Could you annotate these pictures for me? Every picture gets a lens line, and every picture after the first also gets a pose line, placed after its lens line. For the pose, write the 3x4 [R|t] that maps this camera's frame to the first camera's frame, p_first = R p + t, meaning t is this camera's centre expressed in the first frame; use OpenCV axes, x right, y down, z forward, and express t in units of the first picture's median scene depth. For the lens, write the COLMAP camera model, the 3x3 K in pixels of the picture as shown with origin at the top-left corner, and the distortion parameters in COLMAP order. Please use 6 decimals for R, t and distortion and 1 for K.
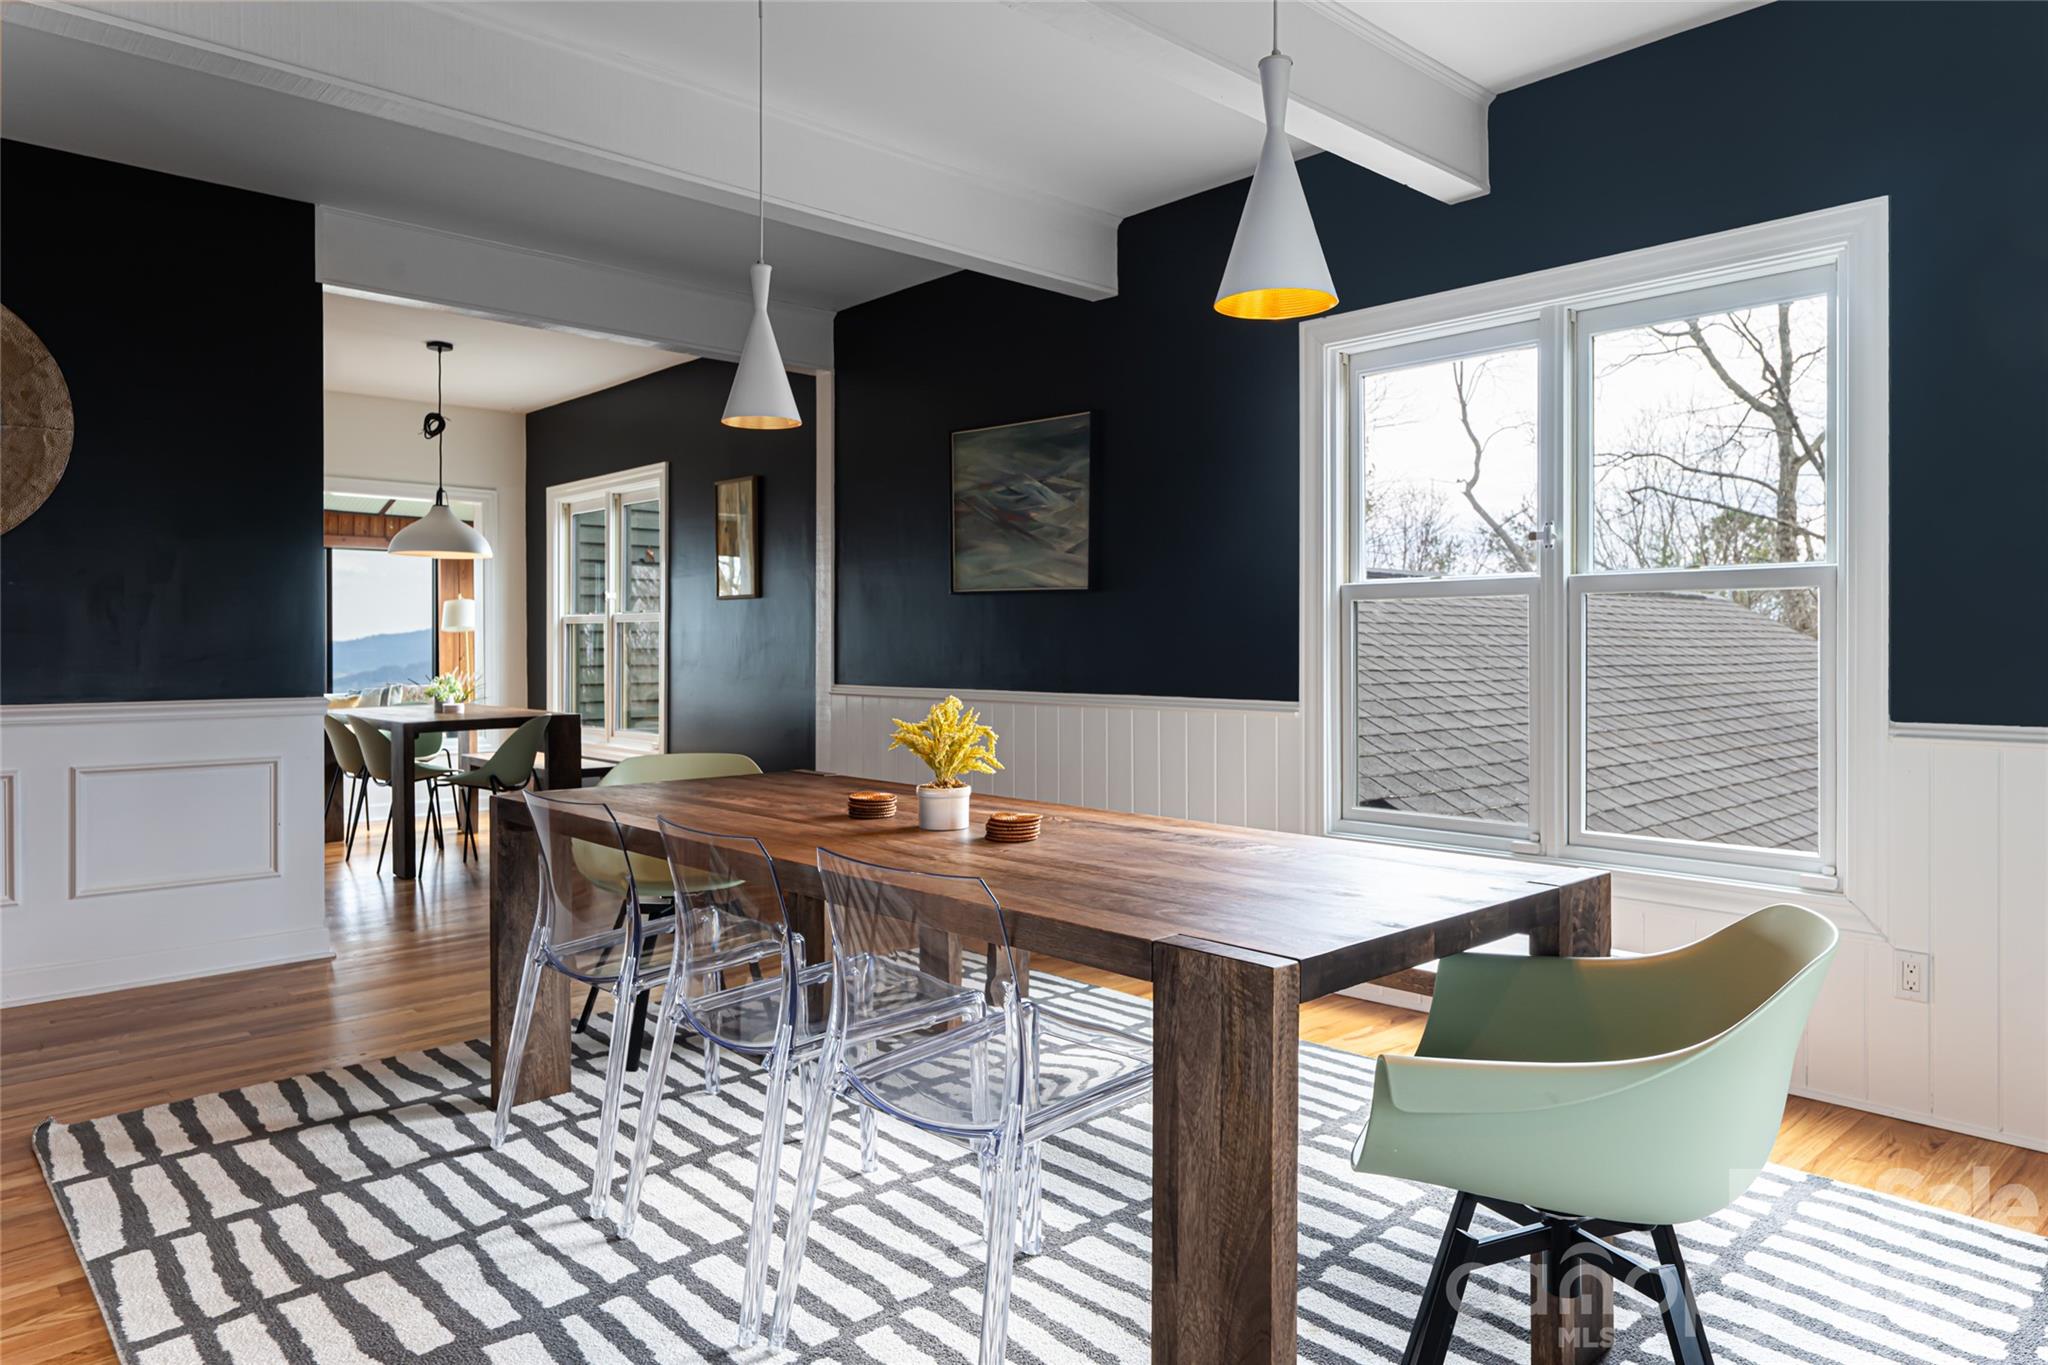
lens RADIAL K [[1313.7, 0, 1024.0], [0, 1313.7, 682.5], [0, 0, 1]] dist [0.000208, -0.000143]
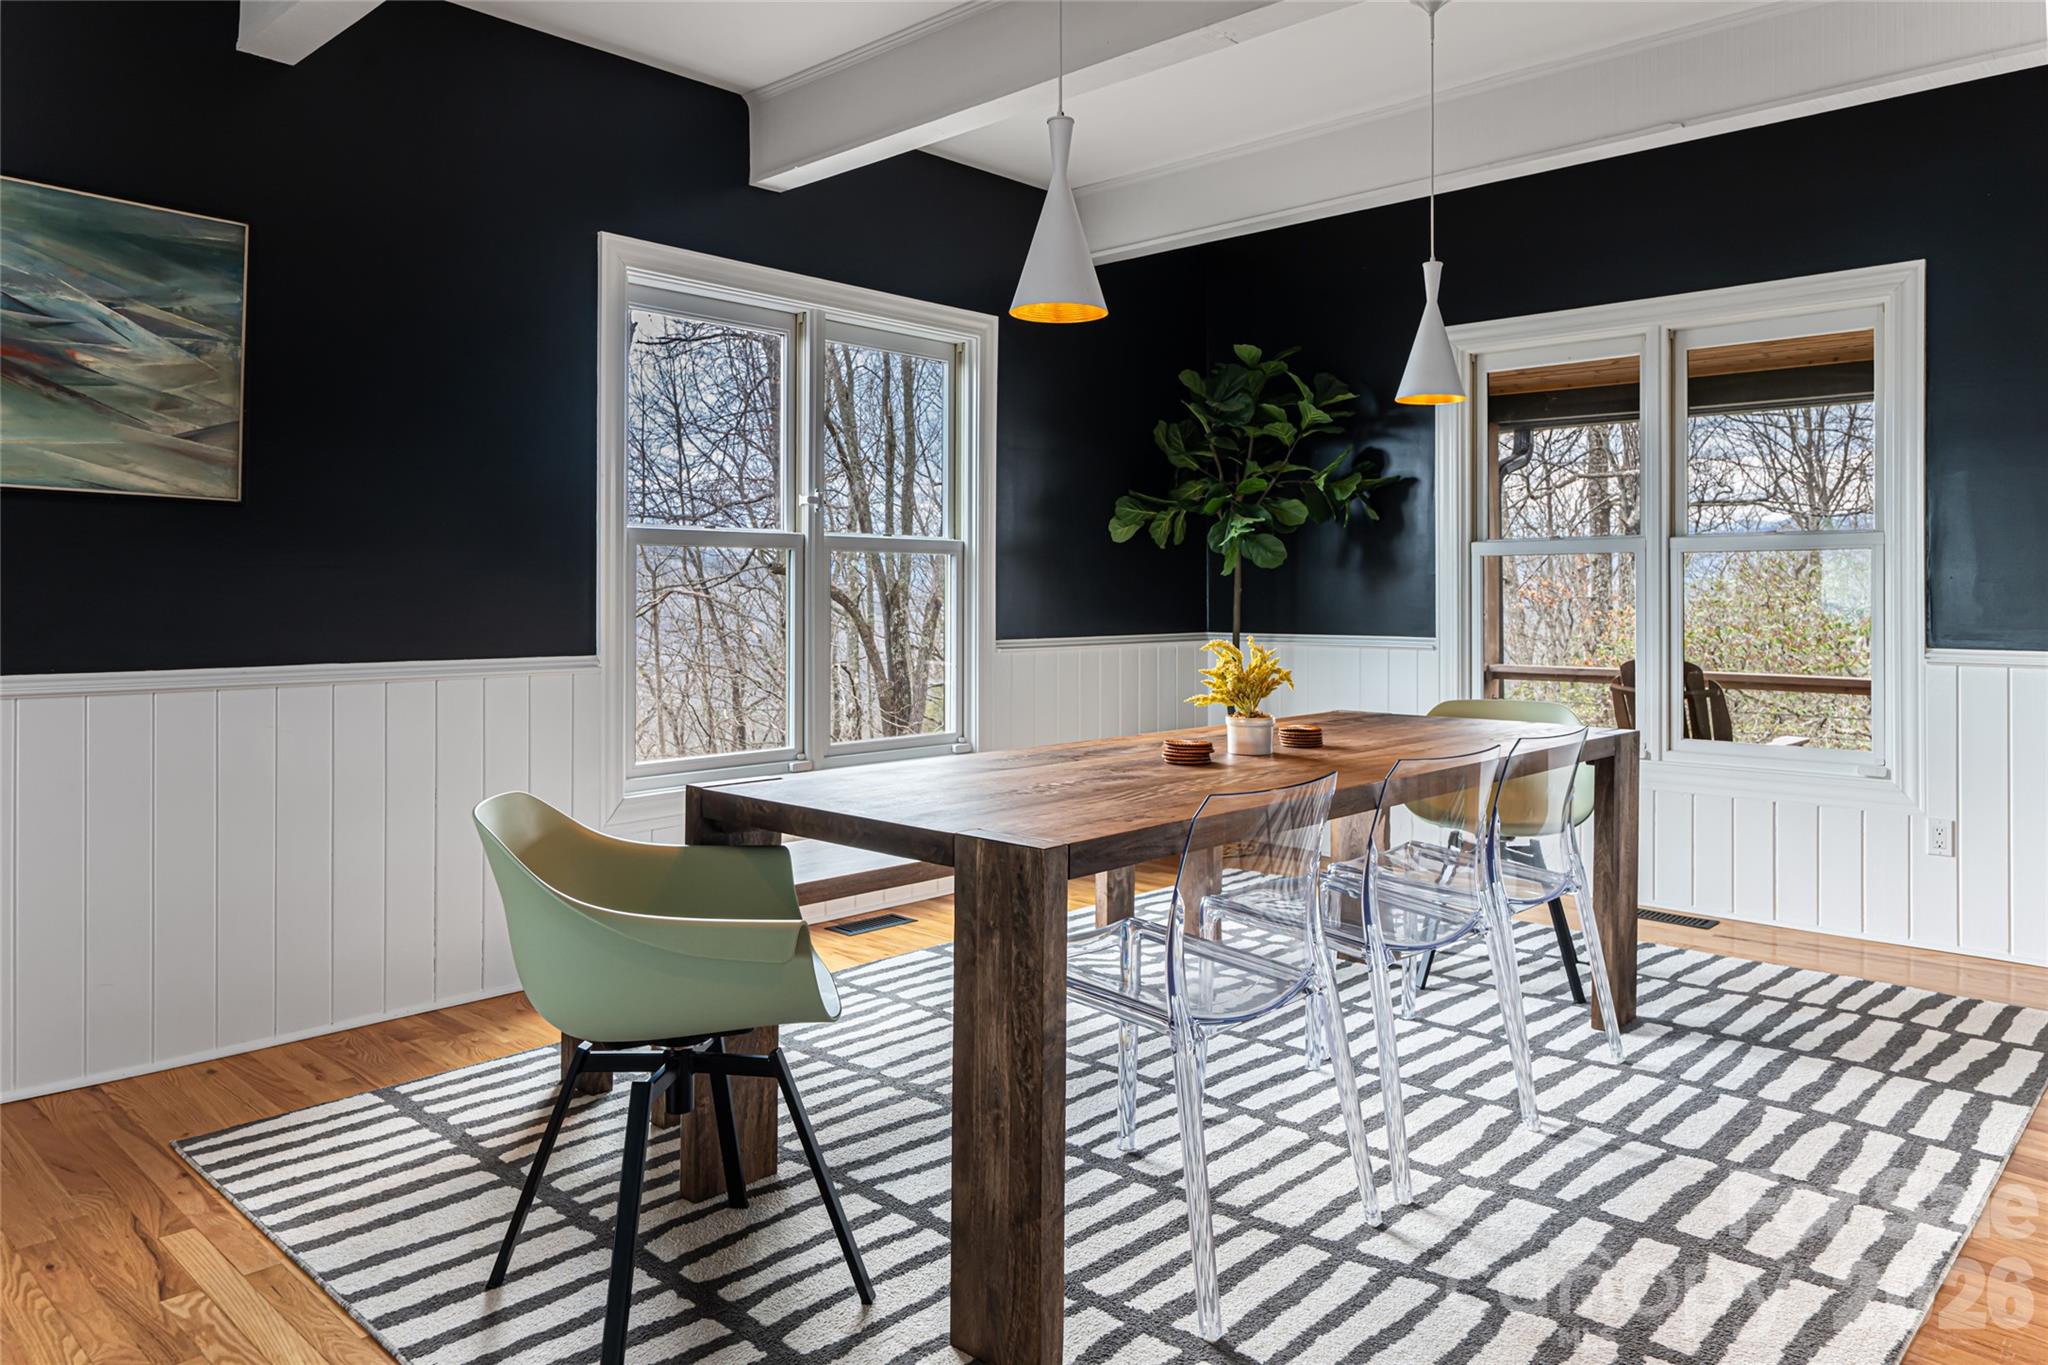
lens RADIAL K [[1356.8, 0, 1024.0], [0, 1356.8, 636.7], [0, 0, 1]] dist [0.001657, -0.000084]
pose [[-0.070288, -0.036522, 0.996858, -0.626189], [0.019684, 0.999084, 0.037992, -0.022760], [-0.997333, 0.022292, -0.069505, 0.656992]]
